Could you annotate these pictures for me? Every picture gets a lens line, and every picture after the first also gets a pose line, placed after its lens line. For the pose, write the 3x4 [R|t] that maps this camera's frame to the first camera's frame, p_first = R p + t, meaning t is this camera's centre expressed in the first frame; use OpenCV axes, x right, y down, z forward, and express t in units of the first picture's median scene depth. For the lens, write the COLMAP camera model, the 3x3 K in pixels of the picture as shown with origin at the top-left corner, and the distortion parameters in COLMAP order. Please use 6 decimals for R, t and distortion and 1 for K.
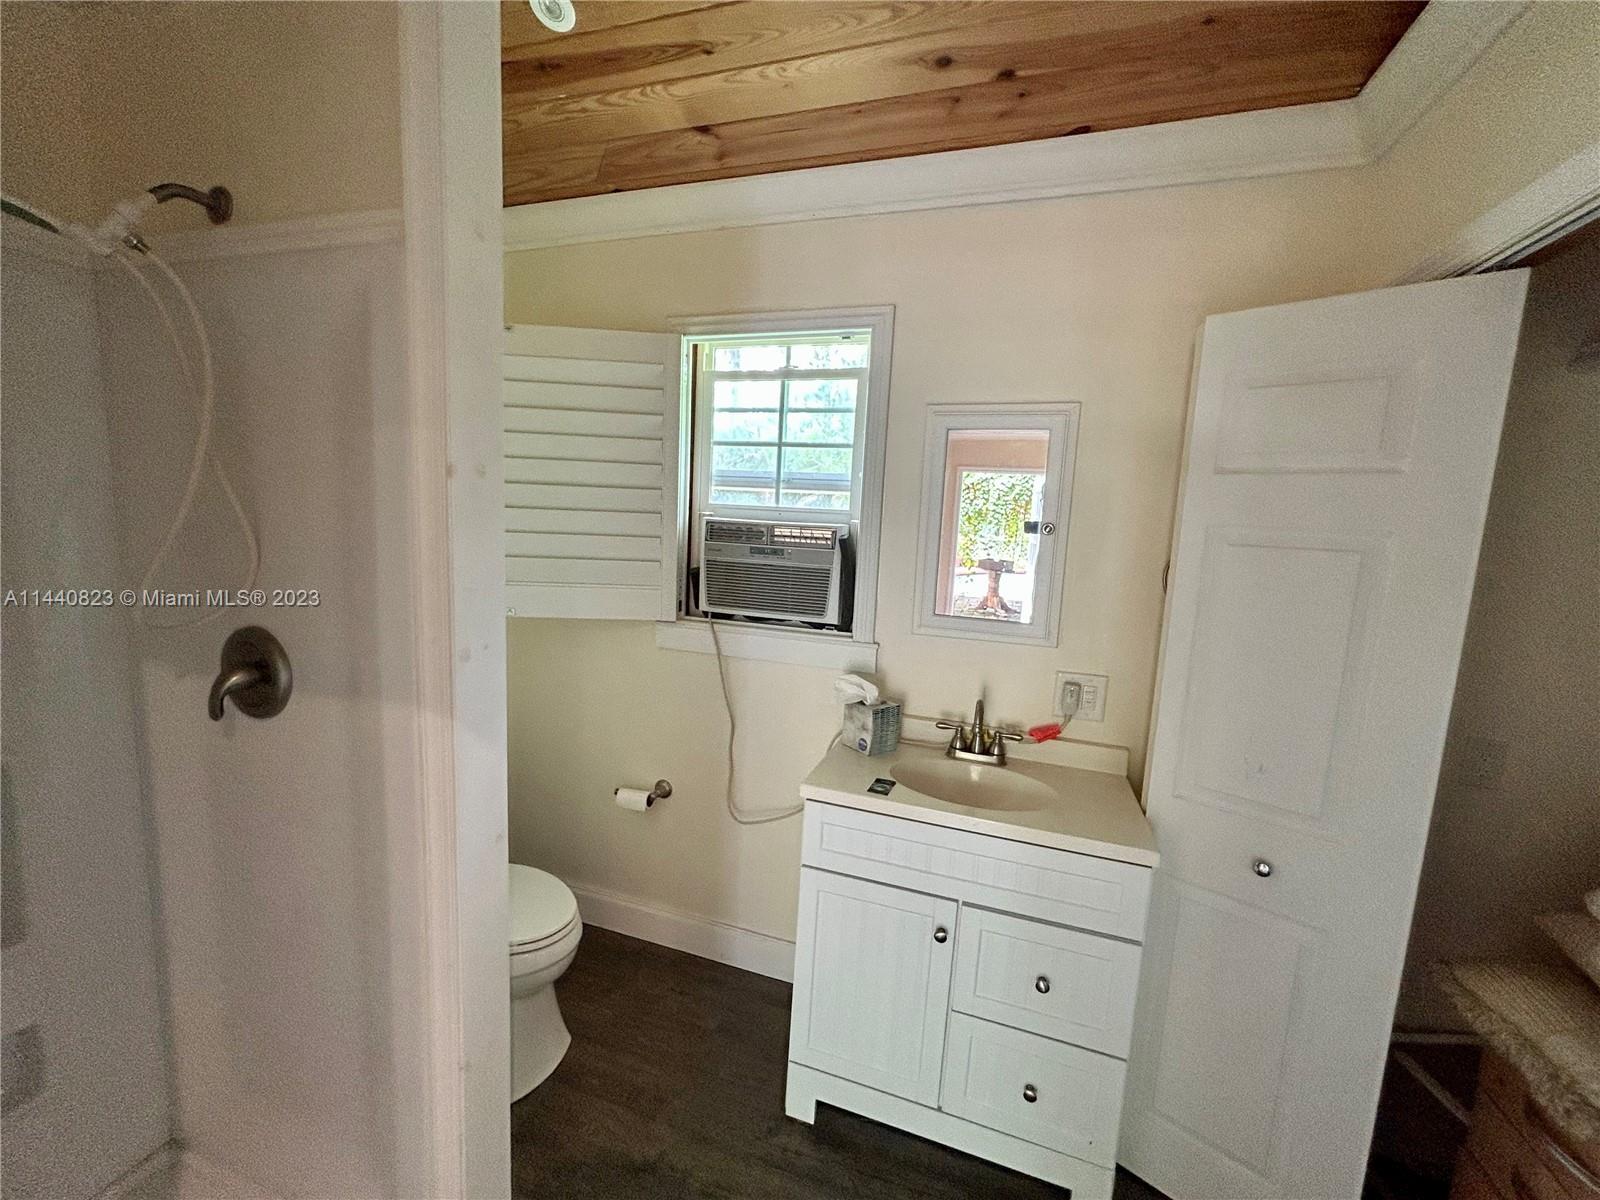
lens RADIAL K [[645.0, 0, 804.6], [0, 645.0, 598.9], [0, 0, 1]] dist [0.001261, 0.000788]
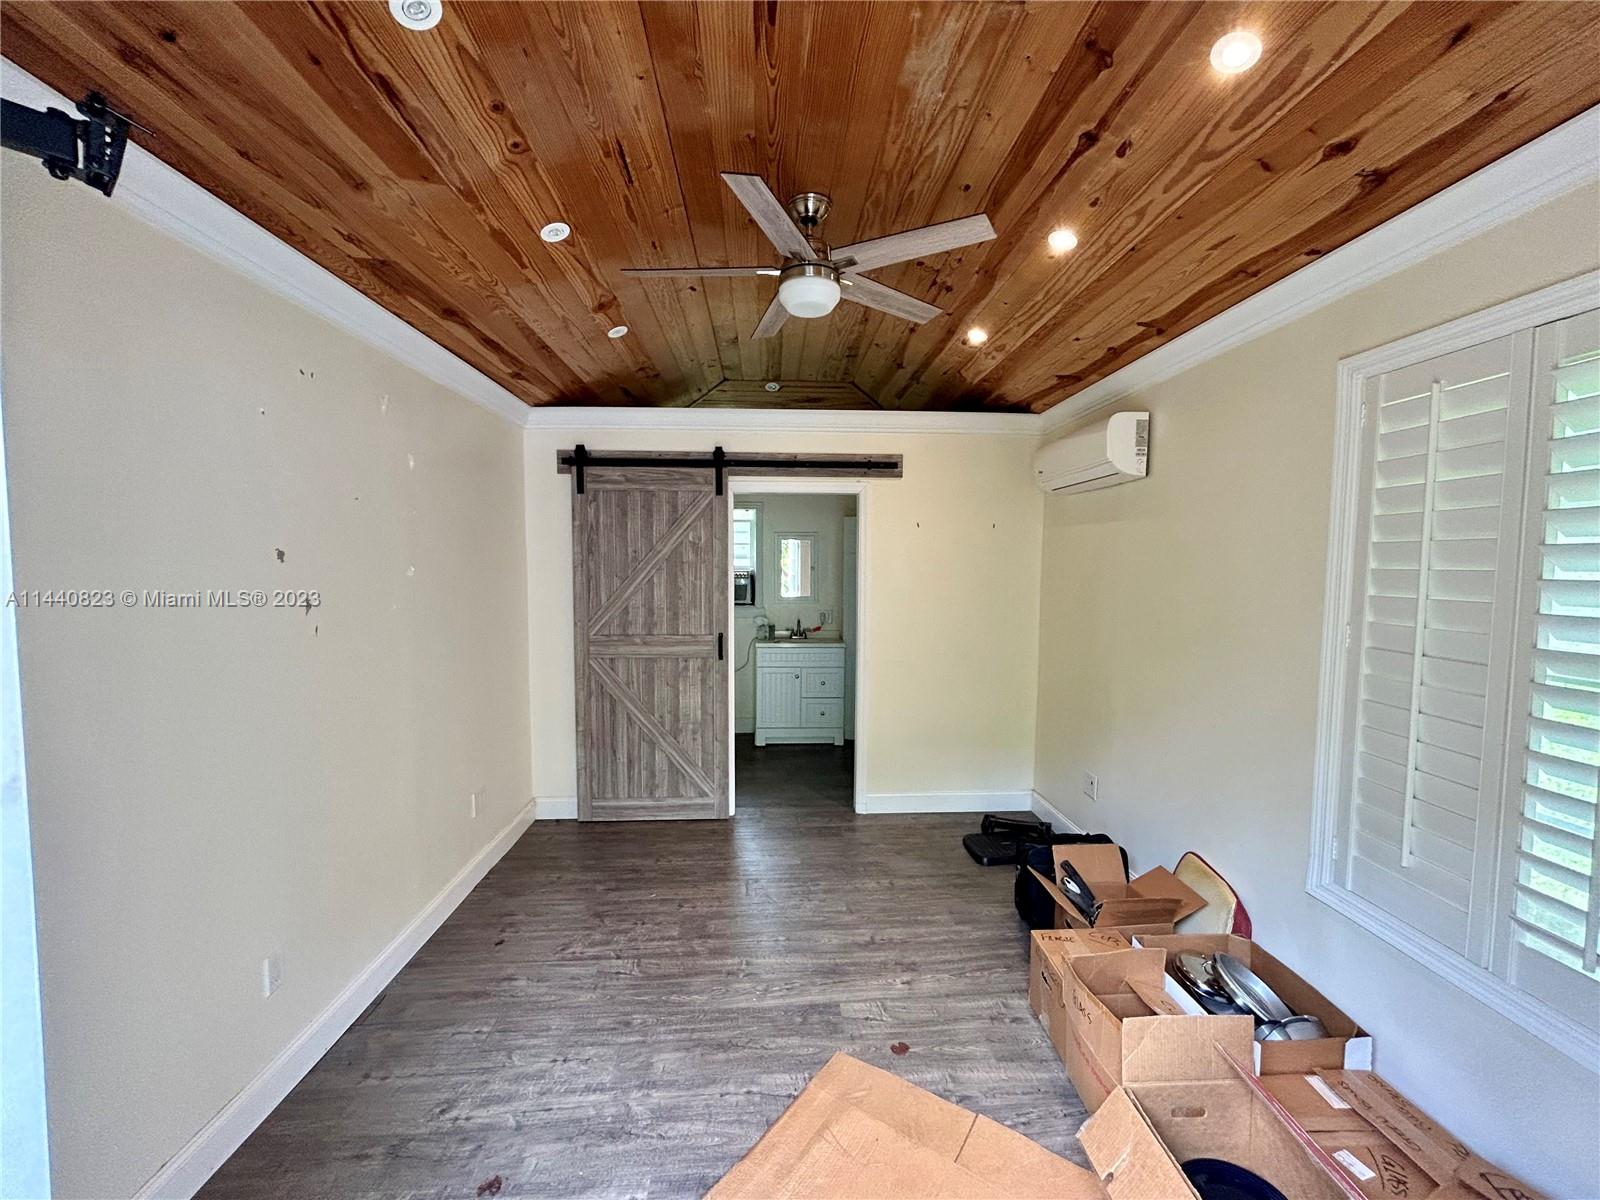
lens RADIAL K [[645.0, 0, 799.1], [0, 645.0, 602.7], [0, 0, 1]] dist [0.001261, 0.000788]
pose [[0.930008, -0.077836, 0.359203, -0.890092], [0.097873, 0.994477, -0.037907, 0.188578], [-0.354268, 0.070410, 0.932489, -2.064953]]
